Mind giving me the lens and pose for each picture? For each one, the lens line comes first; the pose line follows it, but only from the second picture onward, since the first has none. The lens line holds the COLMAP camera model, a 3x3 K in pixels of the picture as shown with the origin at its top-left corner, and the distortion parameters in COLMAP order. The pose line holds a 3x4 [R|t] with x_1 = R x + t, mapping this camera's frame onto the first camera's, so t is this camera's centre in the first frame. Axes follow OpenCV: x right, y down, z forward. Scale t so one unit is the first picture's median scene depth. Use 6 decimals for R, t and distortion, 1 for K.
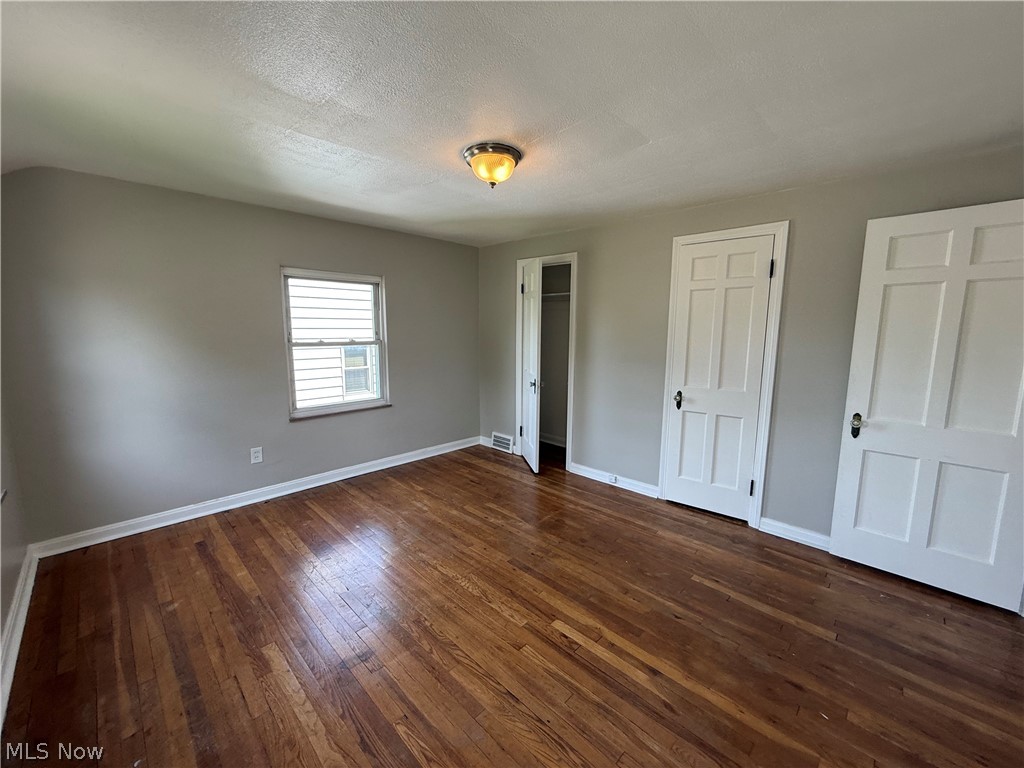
lens RADIAL K [[430.6, 0, 506.8], [0, 430.6, 384.8], [0, 0, 1]] dist [-0.001514, 0.000523]
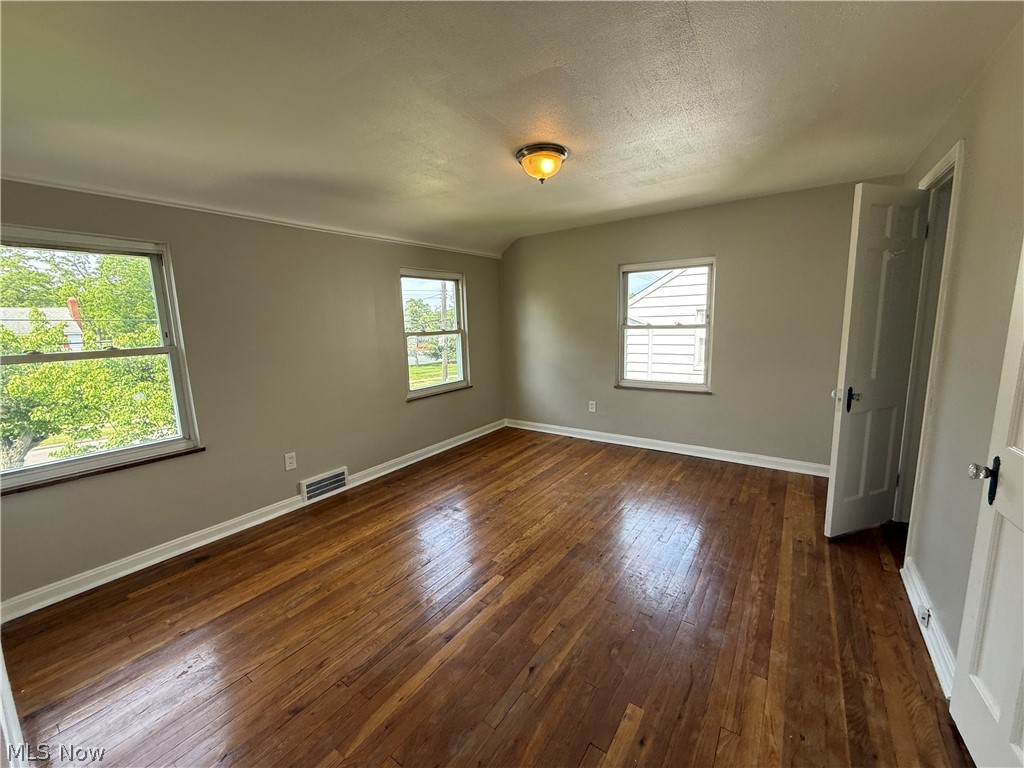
lens RADIAL K [[430.6, 0, 501.2], [0, 430.6, 381.8], [0, 0, 1]] dist [-0.001514, 0.000523]
pose [[0.097903, 0.130634, -0.986585, 0.788458], [-0.107047, 0.986978, 0.120063, -0.052994], [0.989422, 0.093857, 0.110612, 0.573751]]
